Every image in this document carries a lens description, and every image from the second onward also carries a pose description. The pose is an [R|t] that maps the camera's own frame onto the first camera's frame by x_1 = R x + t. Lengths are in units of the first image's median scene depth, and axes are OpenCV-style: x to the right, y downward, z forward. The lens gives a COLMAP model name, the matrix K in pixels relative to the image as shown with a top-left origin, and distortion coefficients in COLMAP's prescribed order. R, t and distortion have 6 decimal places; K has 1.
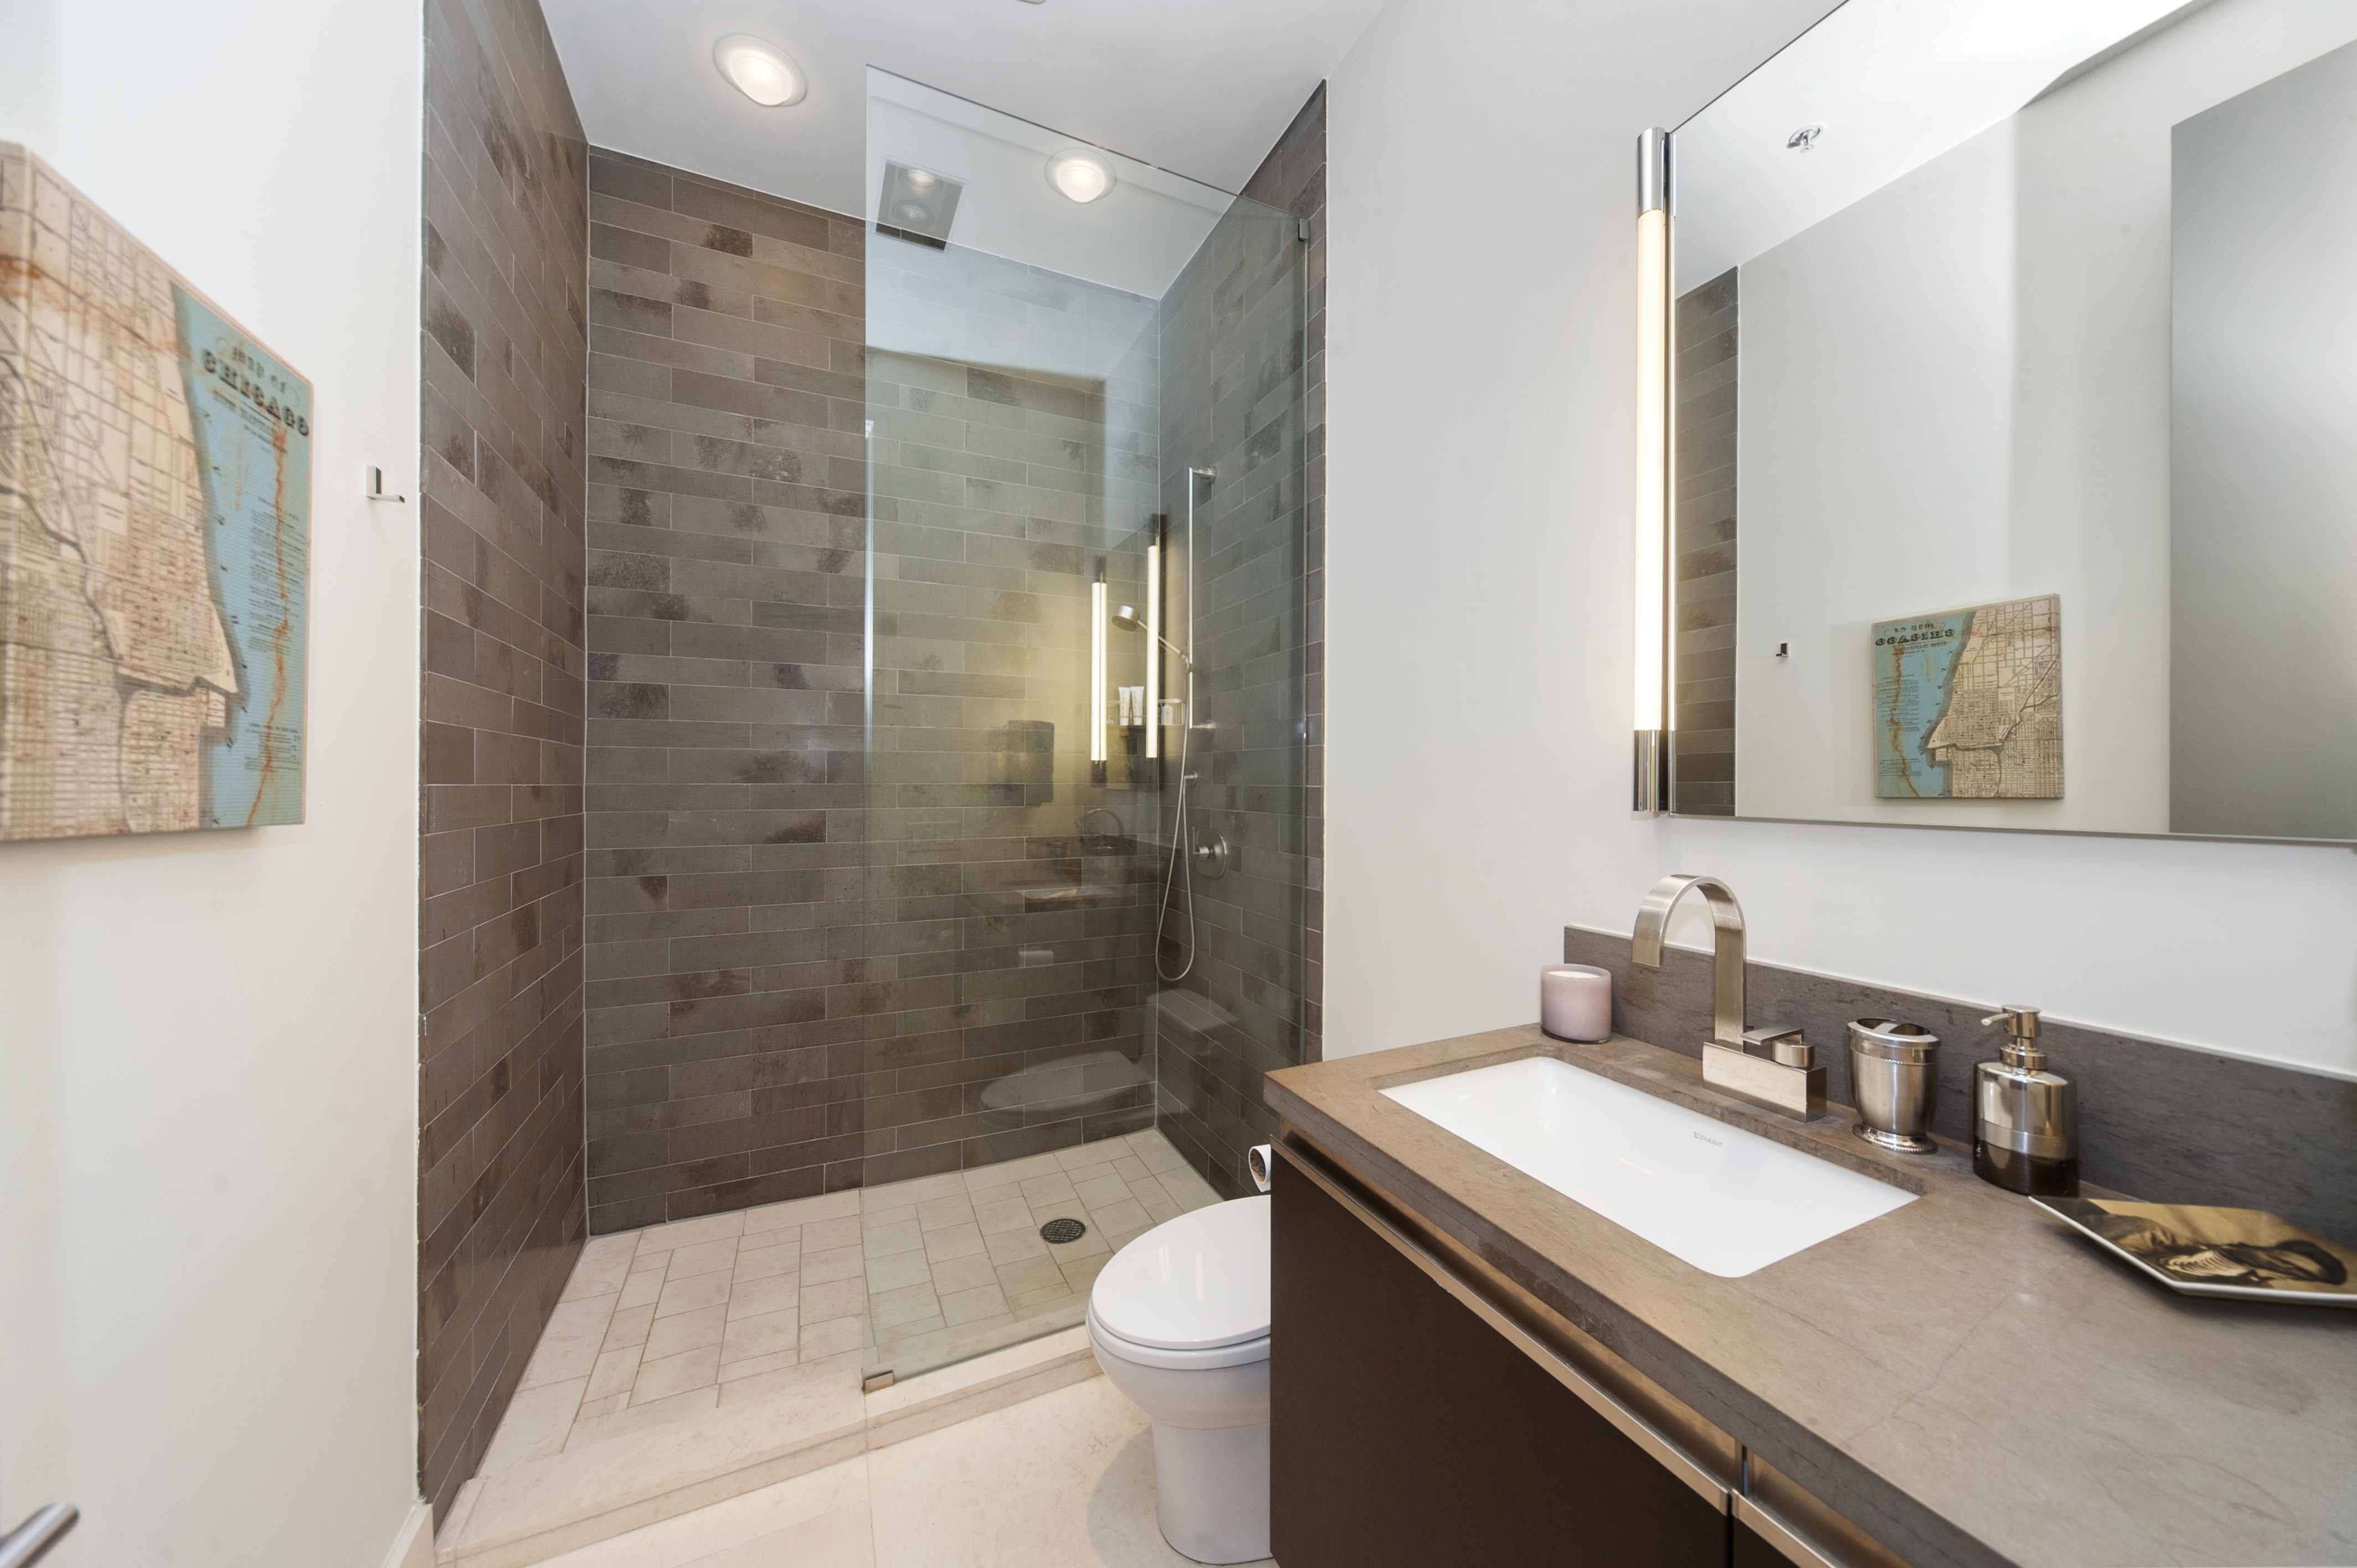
lens RADIAL K [[795.0, 0, 1178.5], [0, 795.0, 784.0], [0, 0, 1]] dist [0.000131, 0.000020]
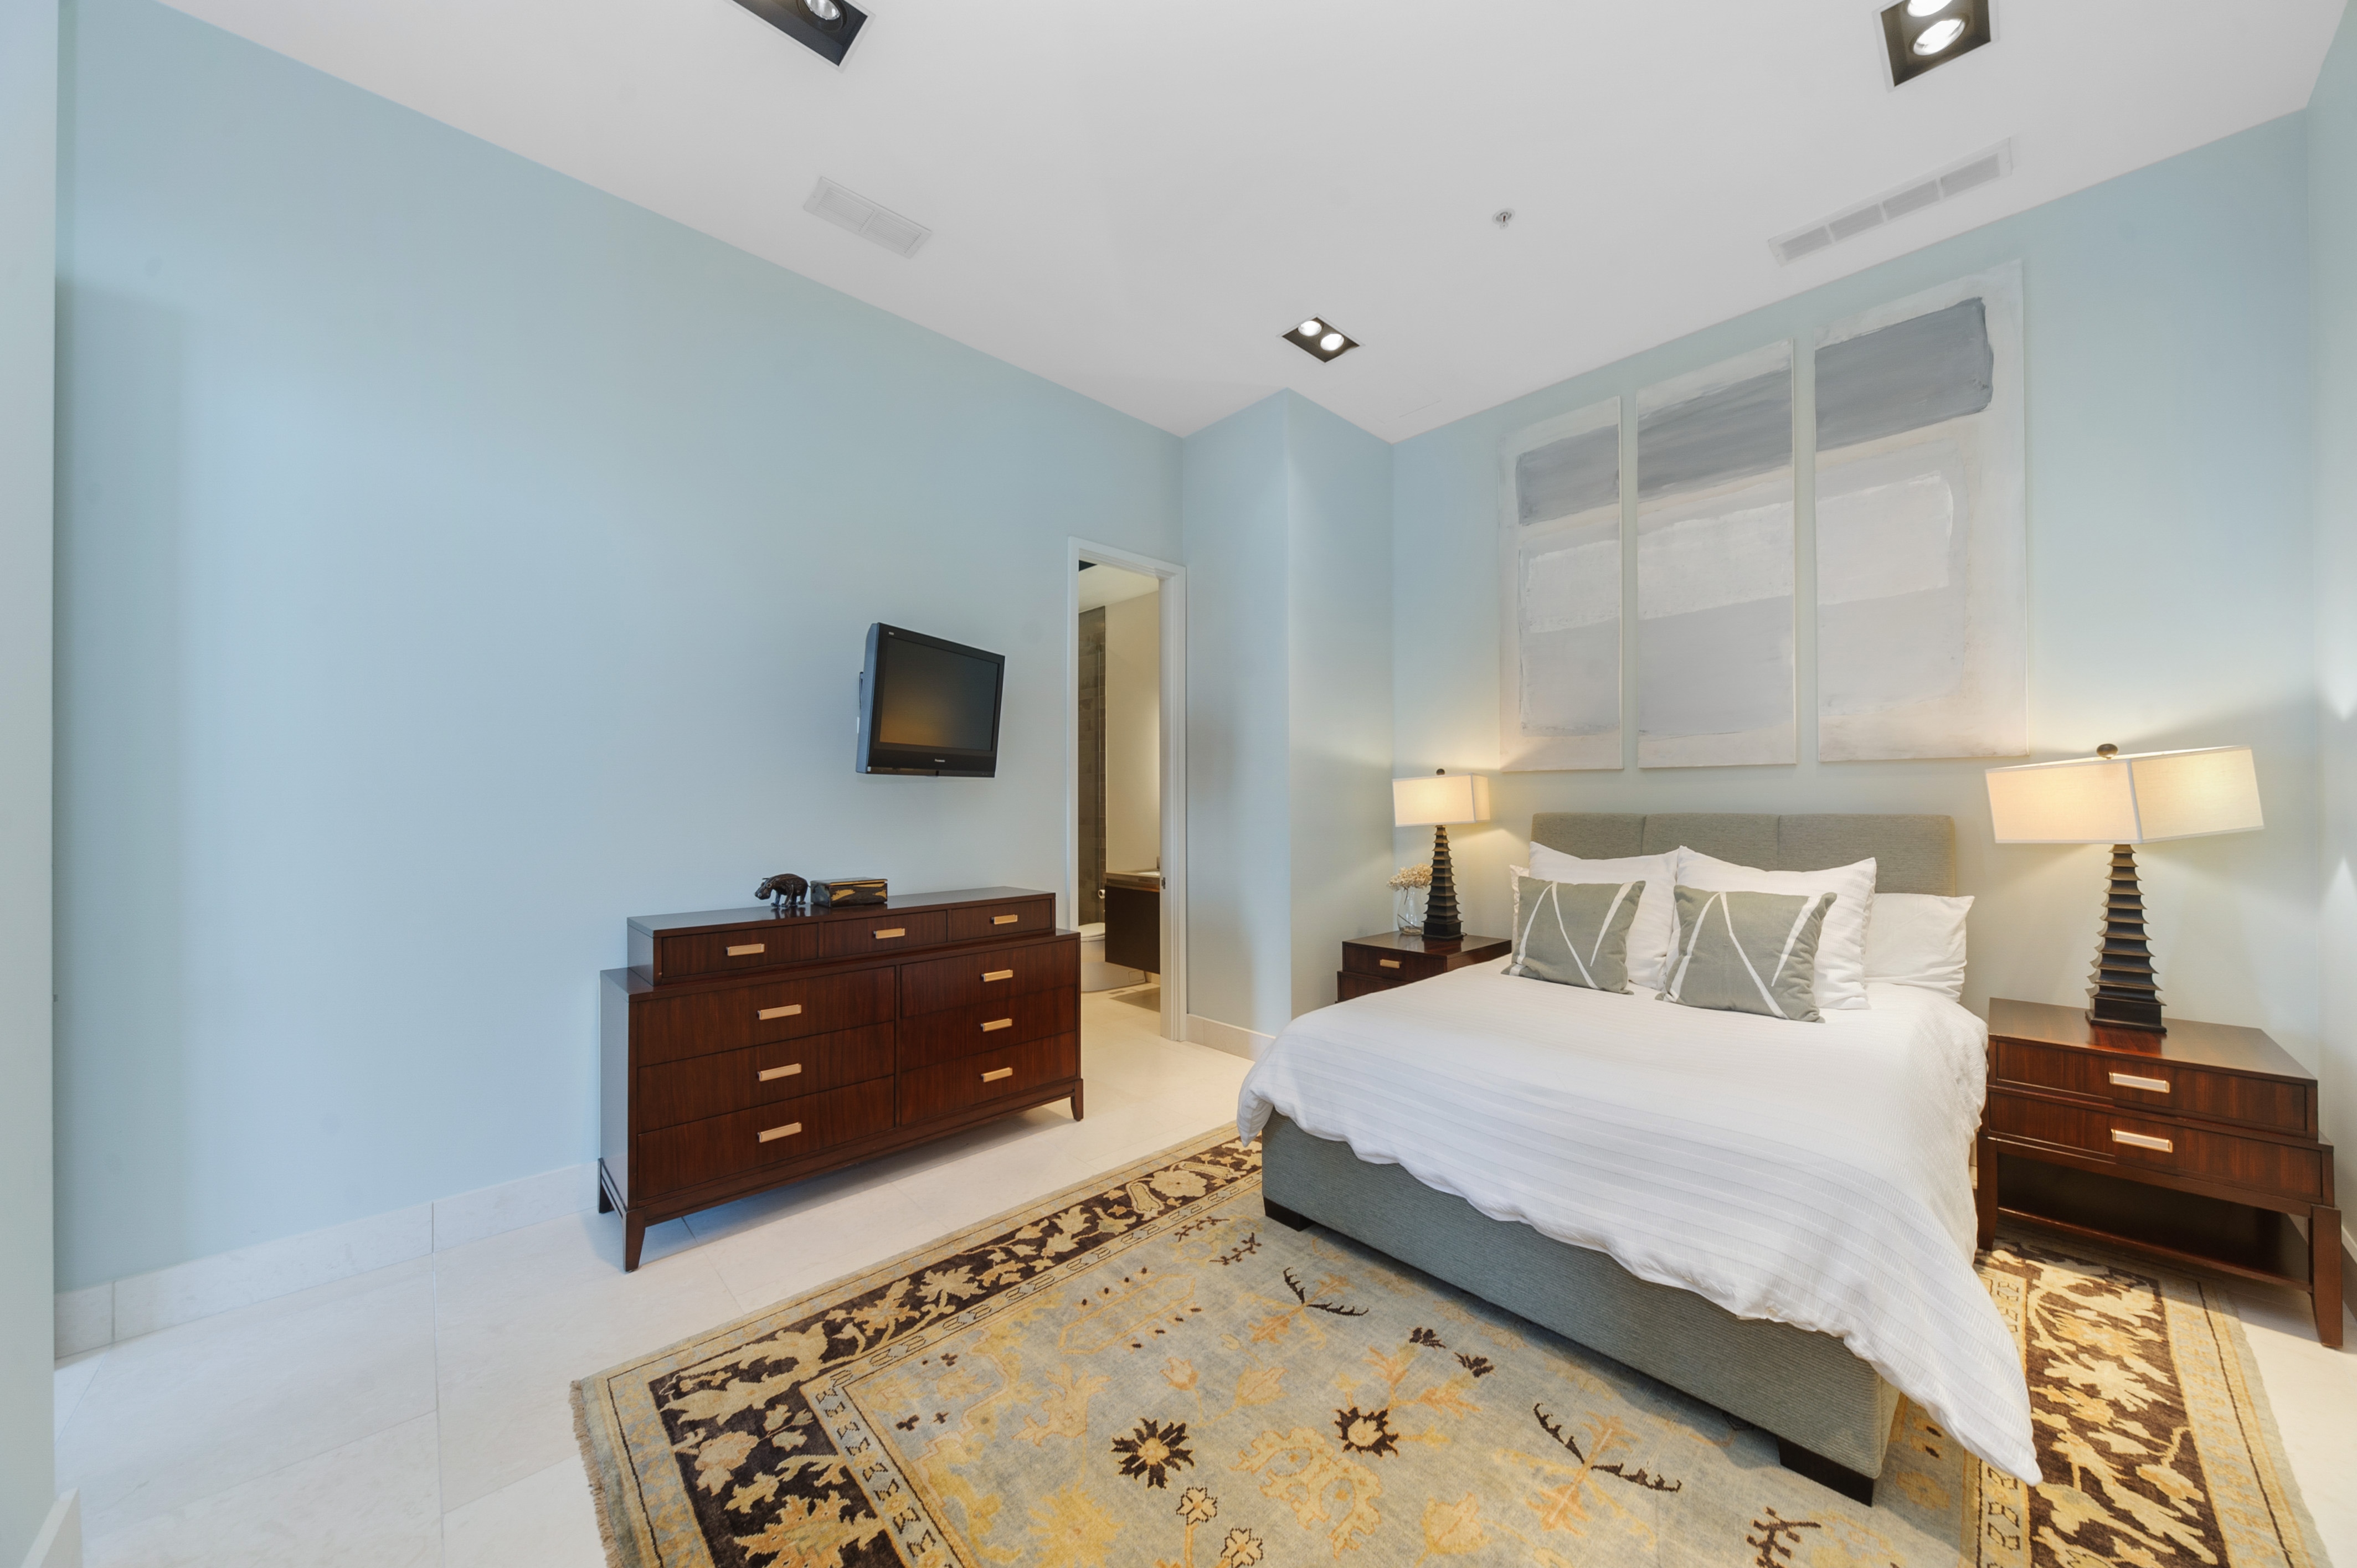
lens RADIAL K [[799.7, 0, 1189.8], [0, 799.7, 805.1], [0, 0, 1]] dist [0.000462, 0.000107]
pose [[0.948499, -0.002725, 0.316767, -0.530669], [0.003836, 0.999988, -0.002886, -0.033668], [-0.316756, 0.003952, 0.948499, -2.235728]]
